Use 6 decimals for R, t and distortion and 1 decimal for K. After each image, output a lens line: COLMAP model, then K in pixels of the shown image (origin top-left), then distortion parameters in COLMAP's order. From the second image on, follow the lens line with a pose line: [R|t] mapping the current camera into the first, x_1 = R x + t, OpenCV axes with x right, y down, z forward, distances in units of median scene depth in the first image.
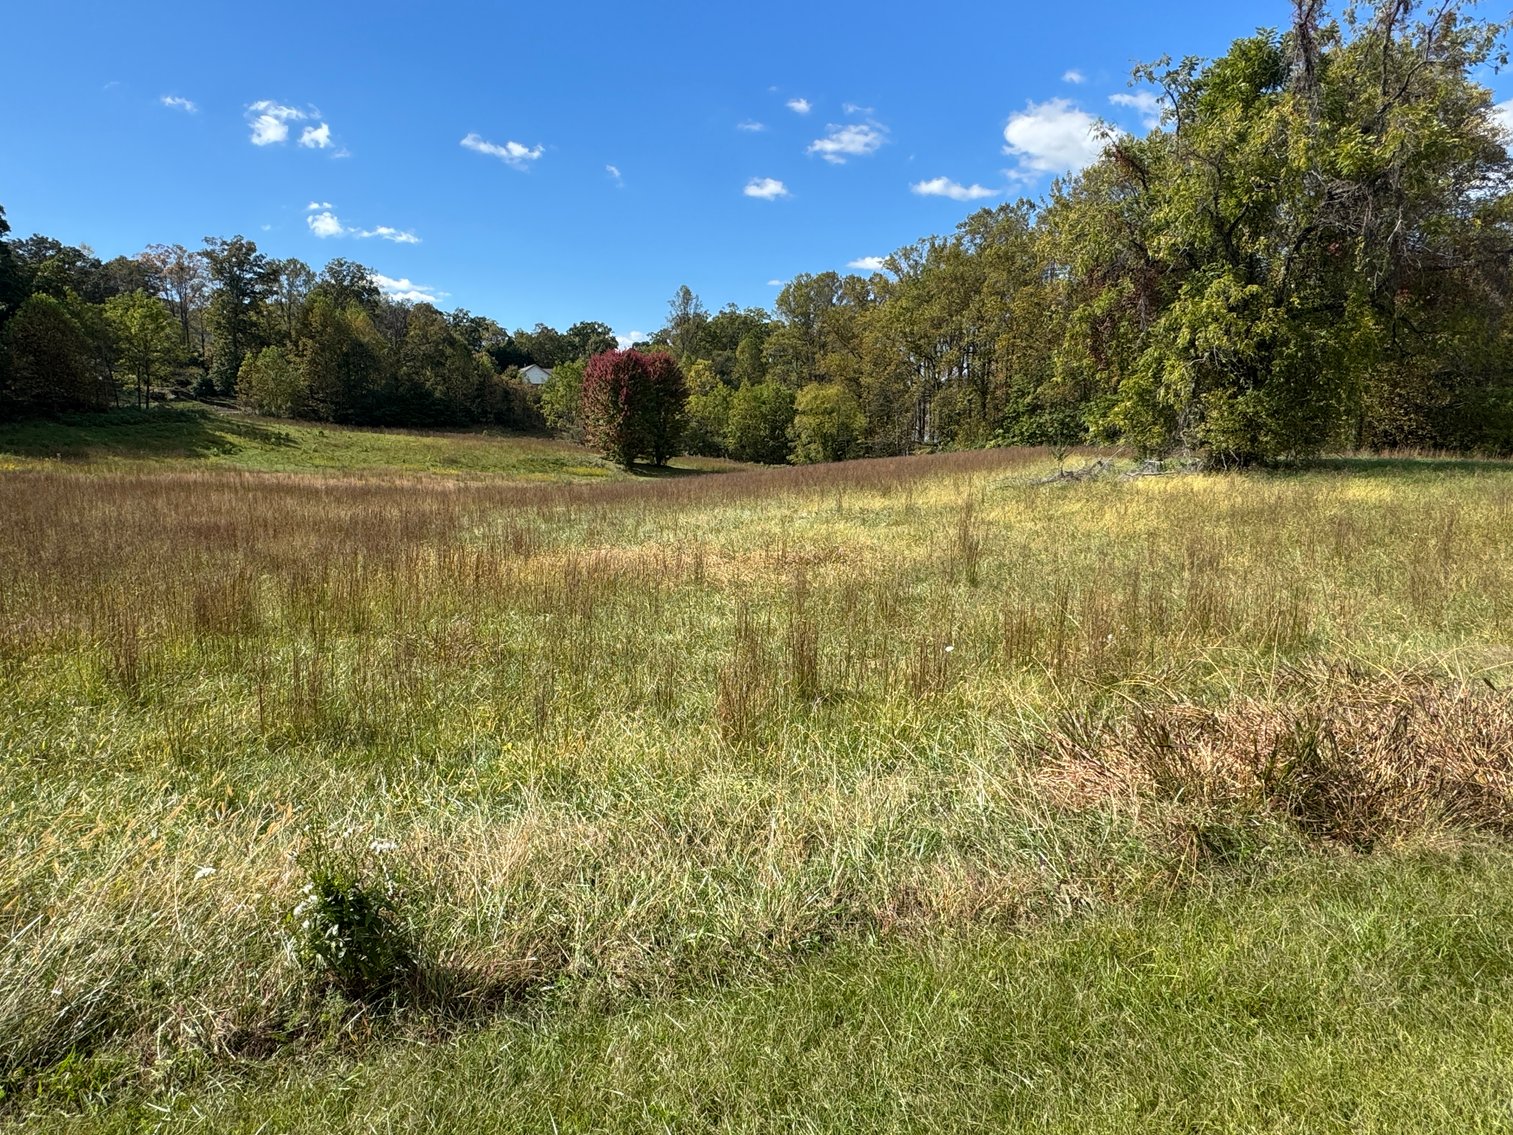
lens RADIAL K [[945.2, 0, 756.5], [0, 945.2, 567.5], [0, 0, 1]] dist [-0.000362, -0.003006]
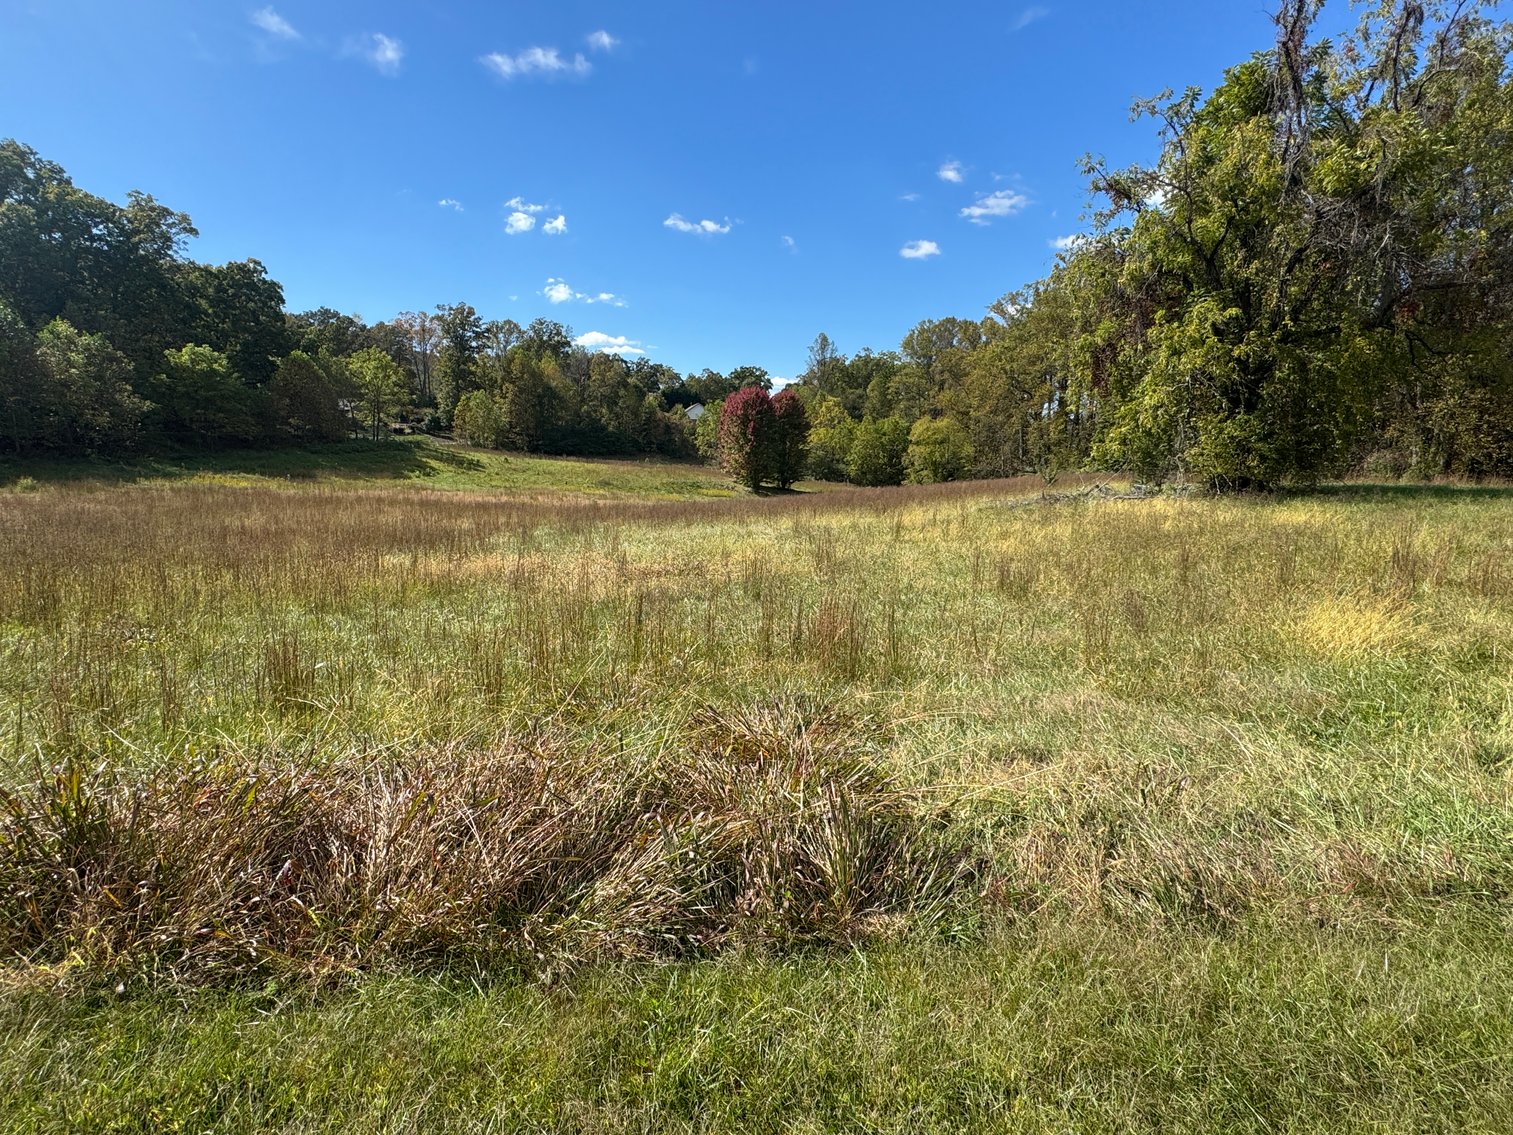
lens RADIAL K [[814.9, 0, 756.5], [0, 814.9, 567.5], [0, 0, 1]] dist [-0.007471, 0.002295]
pose [[0.983596, 0.025656, -0.178553, 0.037763], [-0.027824, 0.999566, -0.009646, -0.000865], [0.178229, 0.014455, 0.983883, 0.014620]]
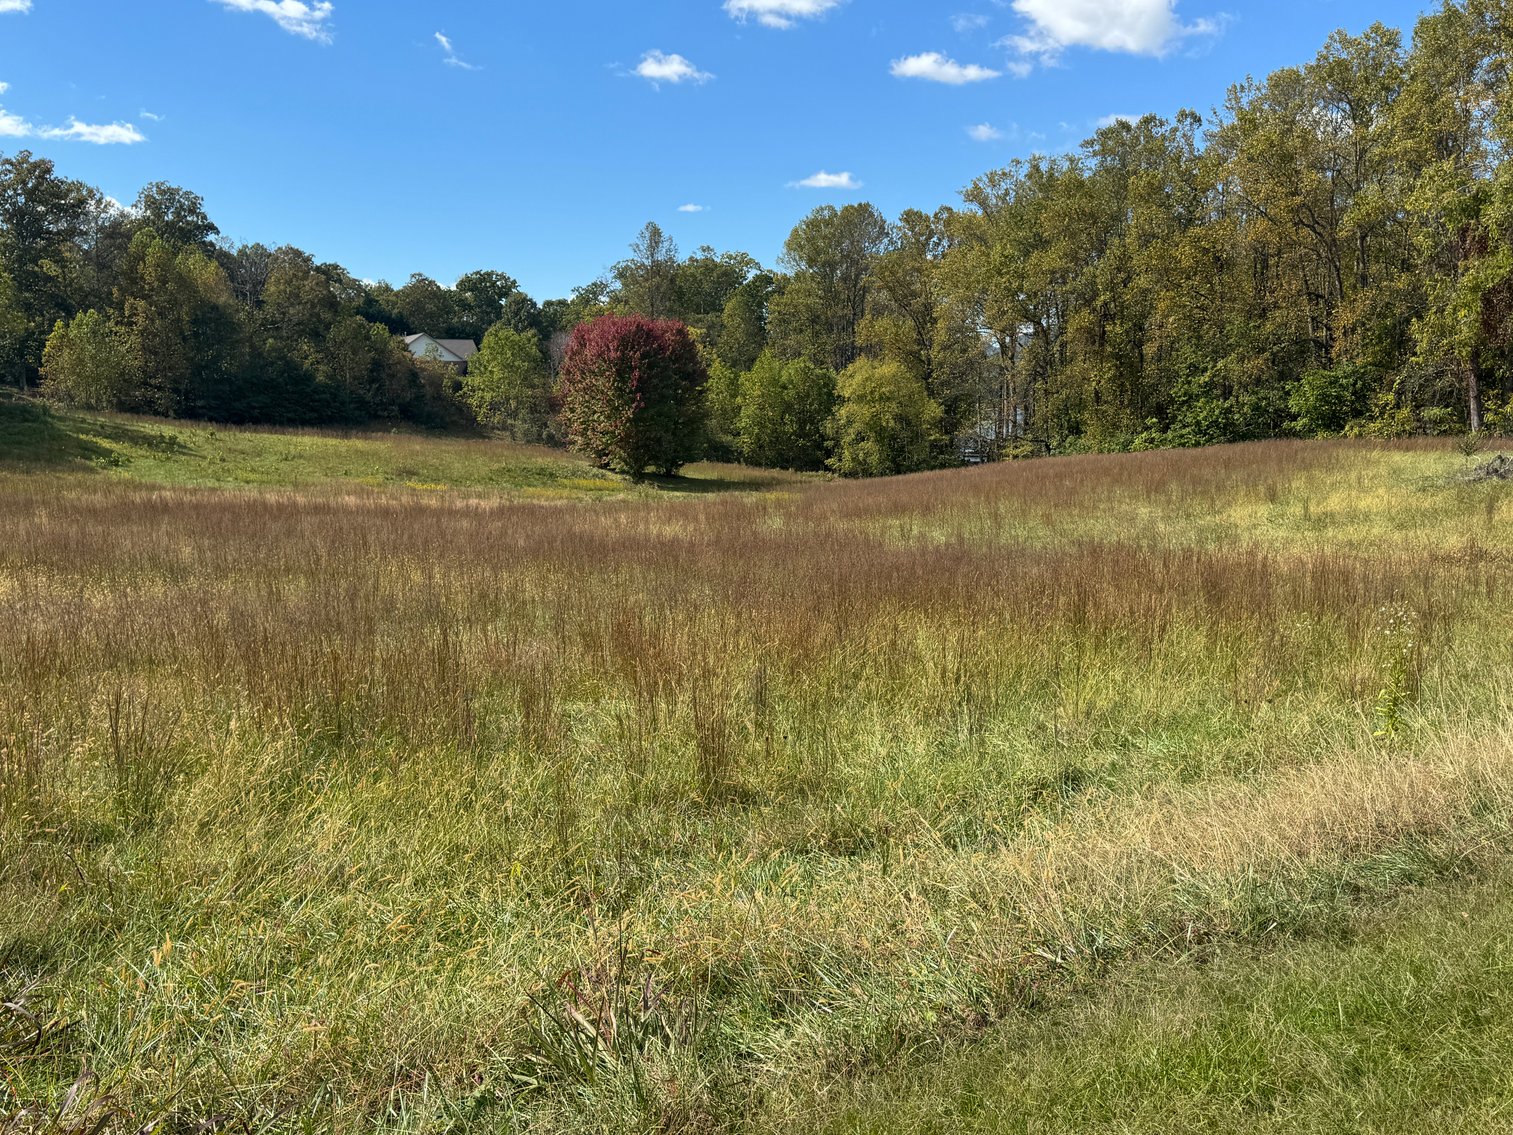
lens RADIAL K [[1377.3, 0, 756.5], [0, 1377.3, 567.5], [0, 0, 1]] dist [0.175351, -0.312487]
pose [[0.997659, -0.020377, 0.065281, -0.091259], [0.022982, 0.998959, -0.039401, 0.005638], [-0.064410, 0.040809, 0.997089, -0.051461]]
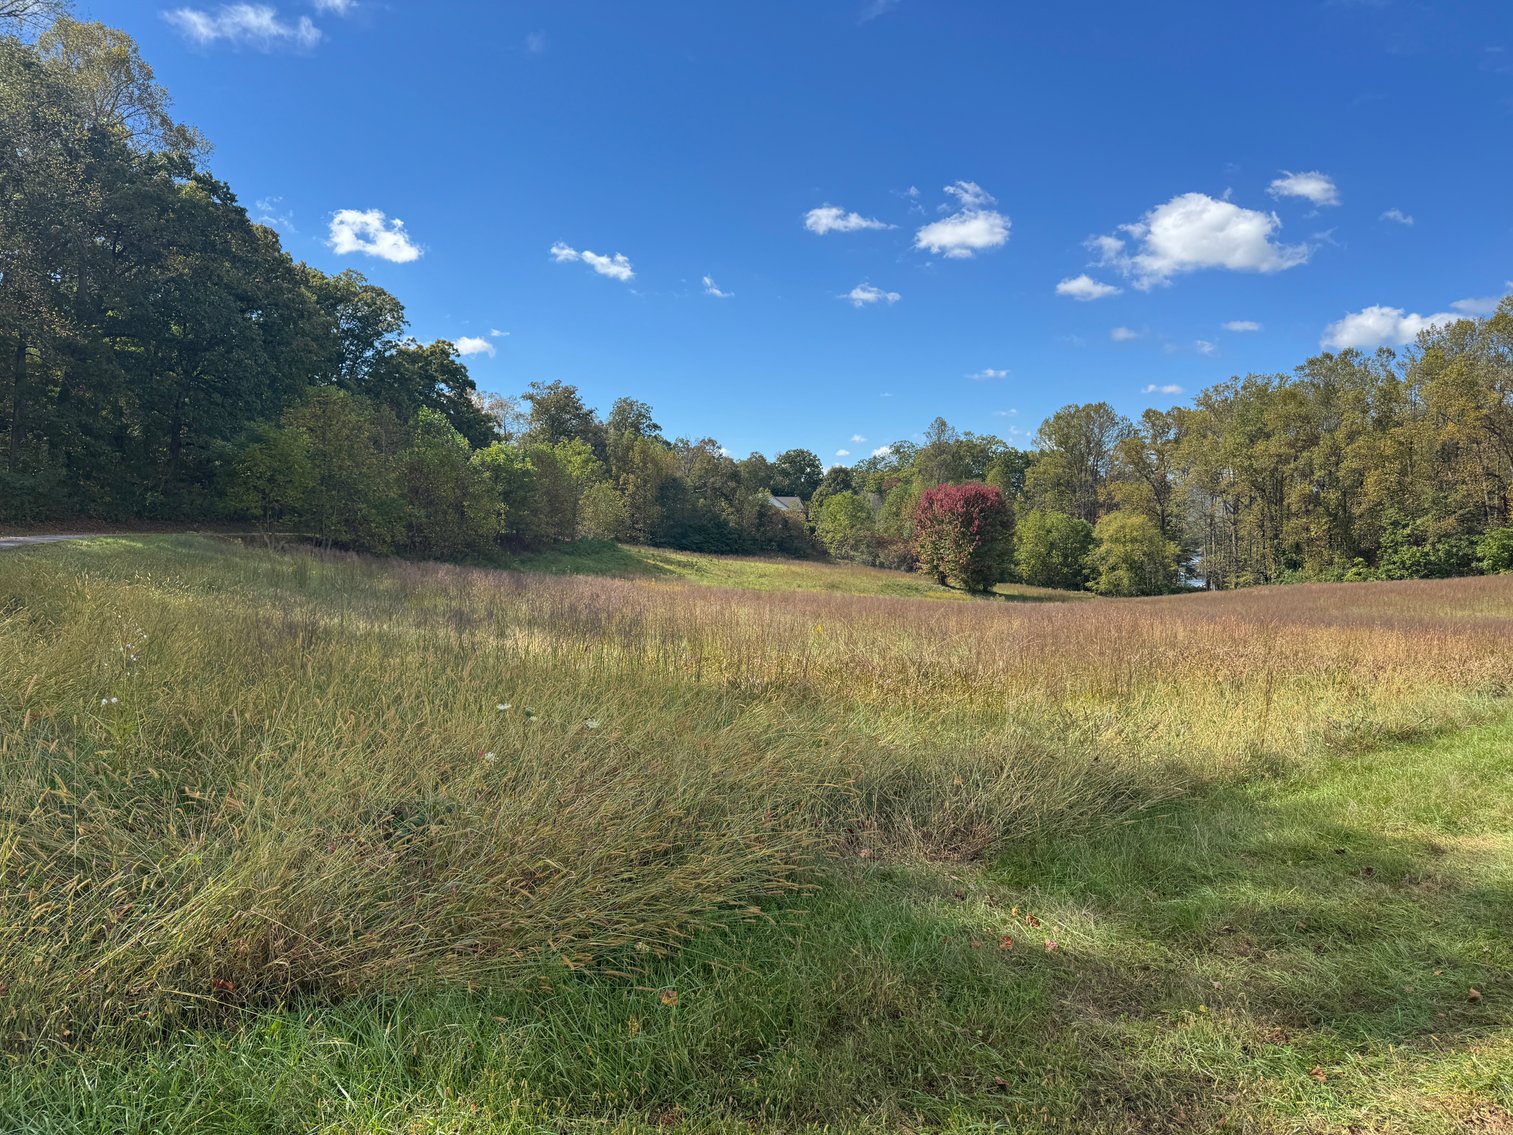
lens RADIAL K [[1069.5, 0, 756.5], [0, 1069.5, 567.5], [0, 0, 1]] dist [0.124536, -0.193083]
pose [[0.995856, 0.001287, -0.090939, -0.214697], [-0.013324, 0.991176, -0.131881, 0.024150], [0.089967, 0.132546, 0.987085, -0.184843]]
